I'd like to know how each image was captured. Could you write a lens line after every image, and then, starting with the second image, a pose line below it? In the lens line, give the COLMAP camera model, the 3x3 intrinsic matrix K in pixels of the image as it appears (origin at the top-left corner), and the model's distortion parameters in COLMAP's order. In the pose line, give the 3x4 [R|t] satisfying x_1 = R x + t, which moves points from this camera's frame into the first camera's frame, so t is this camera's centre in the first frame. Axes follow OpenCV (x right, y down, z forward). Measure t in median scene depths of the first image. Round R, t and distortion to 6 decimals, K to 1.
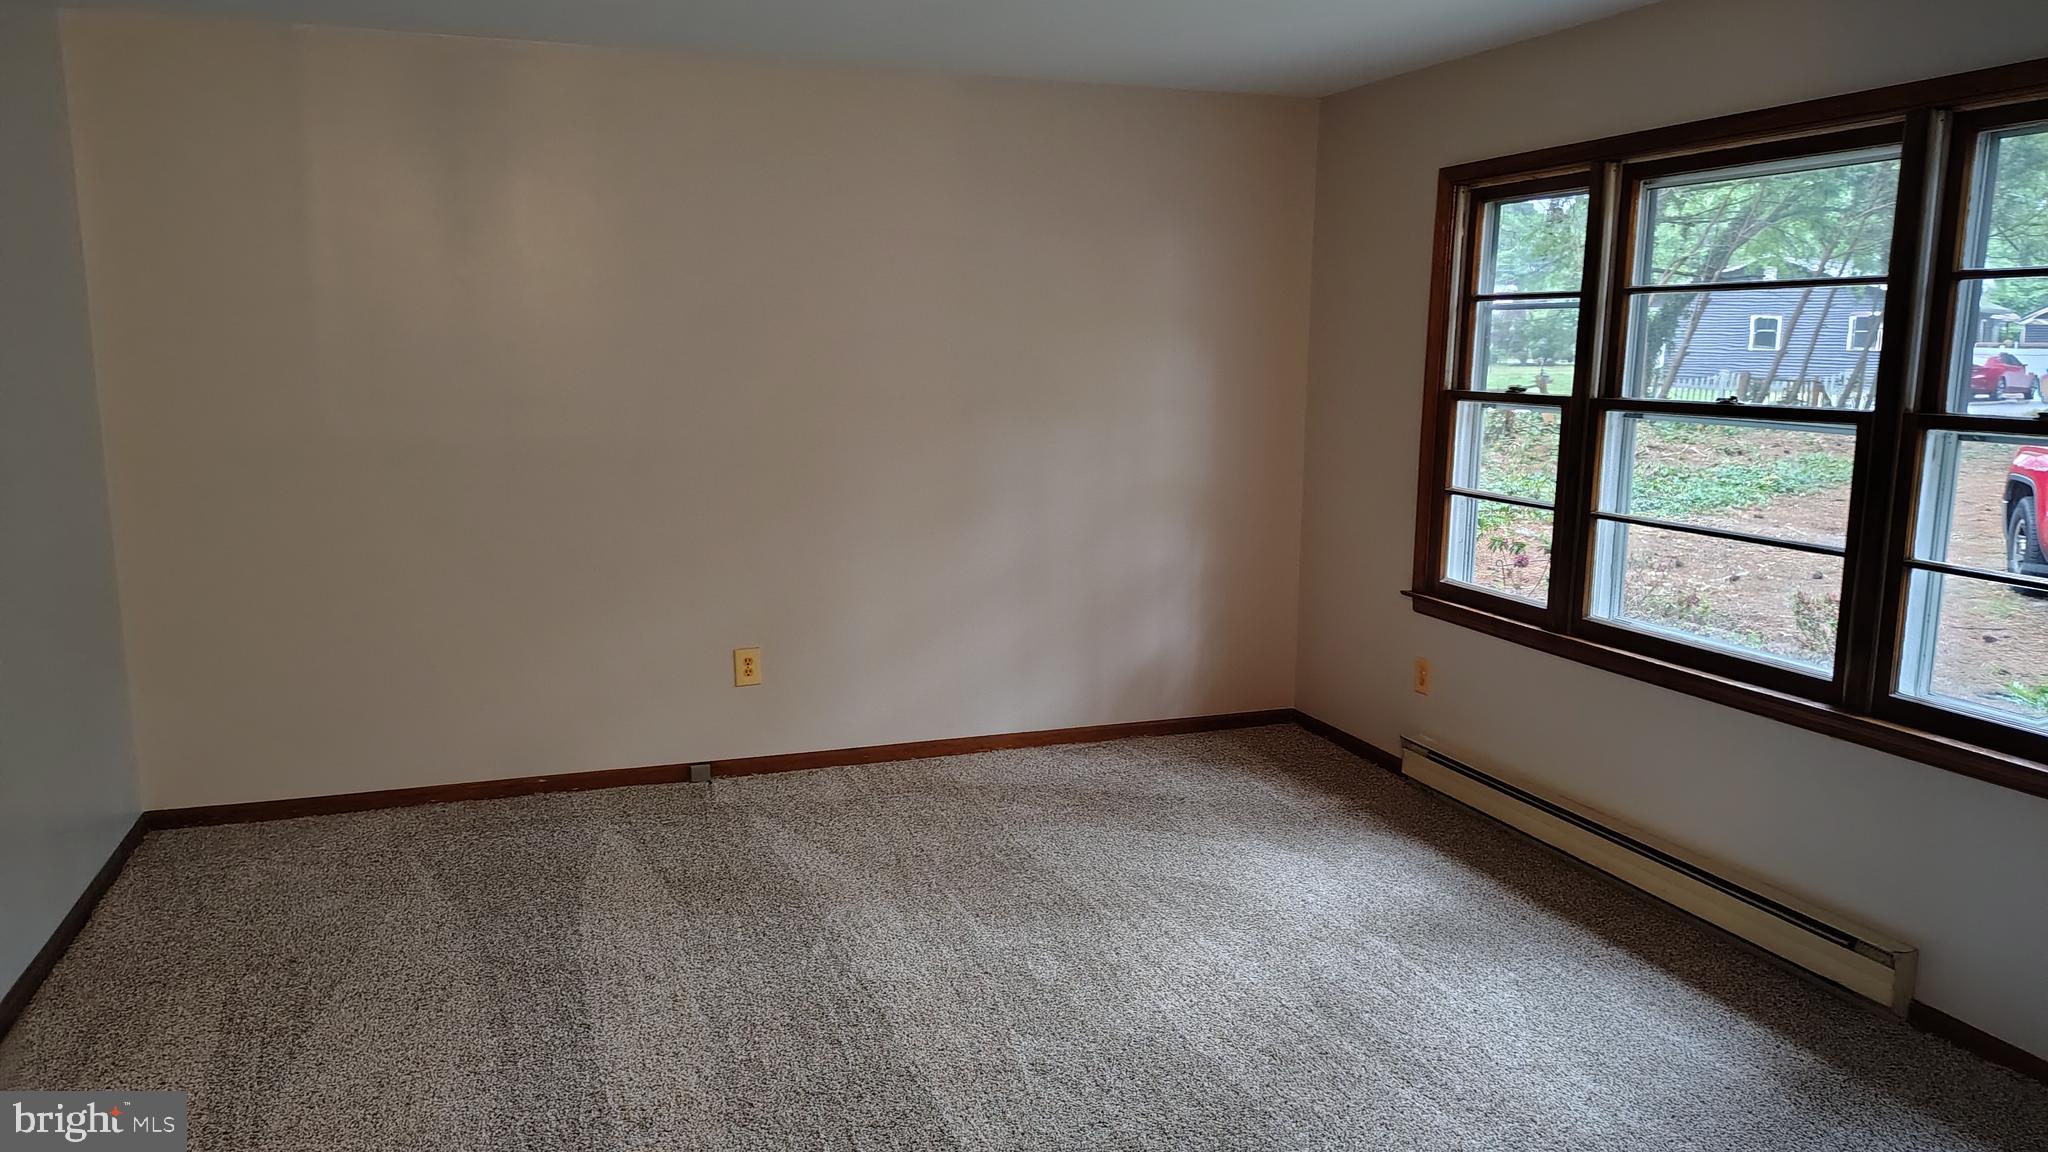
lens RADIAL K [[1415.8, 0, 974.6], [0, 1415.8, 552.8], [0, 0, 1]] dist [0.050725, -0.048509]
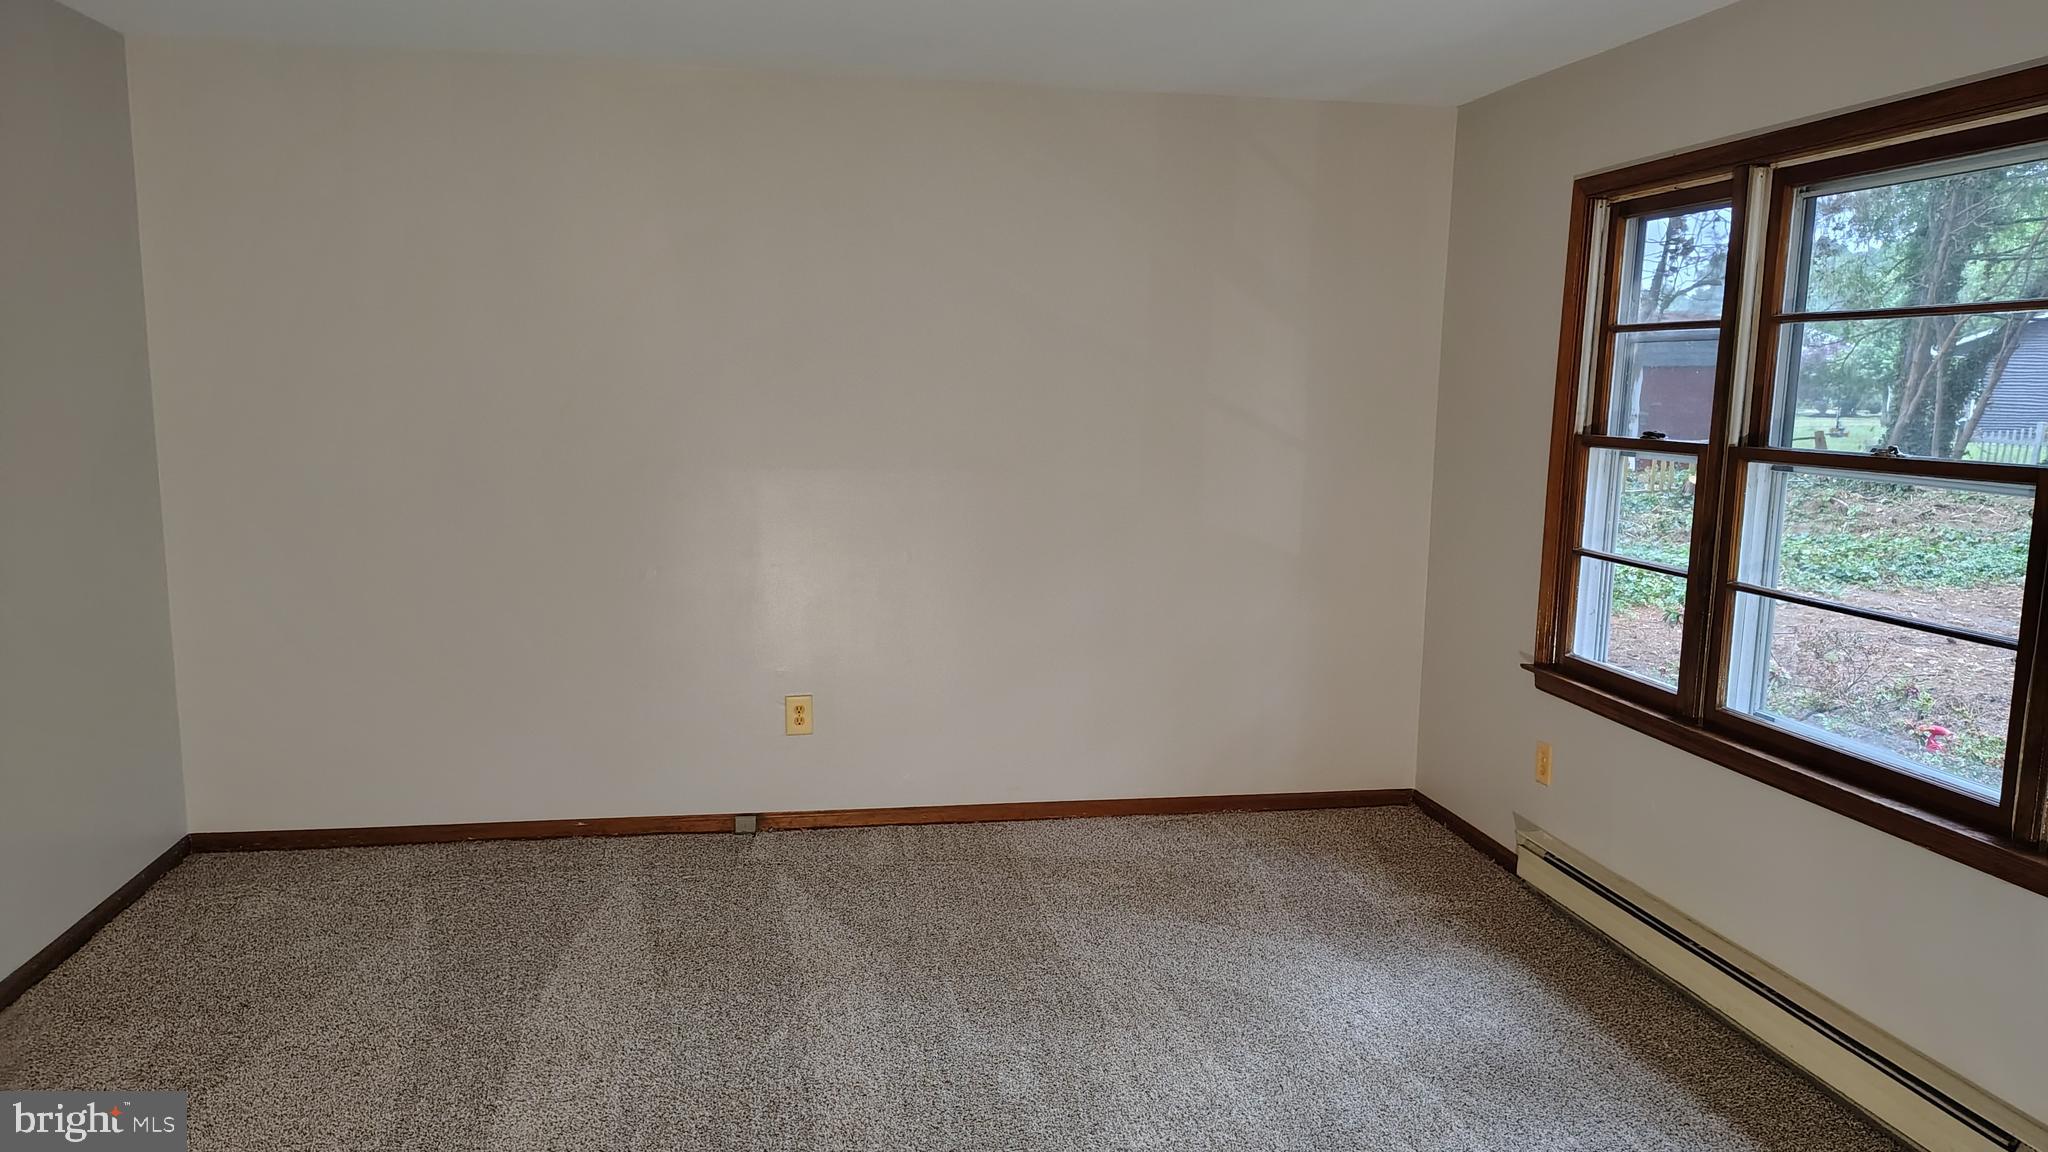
lens RADIAL K [[1415.8, 0, 1001.6], [0, 1415.8, 570.4], [0, 0, 1]] dist [0.050725, -0.048509]
pose [[0.987916, 0.032272, -0.151592, 0.131849], [-0.034713, 0.999306, -0.013485, -0.008895], [0.151052, 0.018584, 0.988351, 0.100386]]
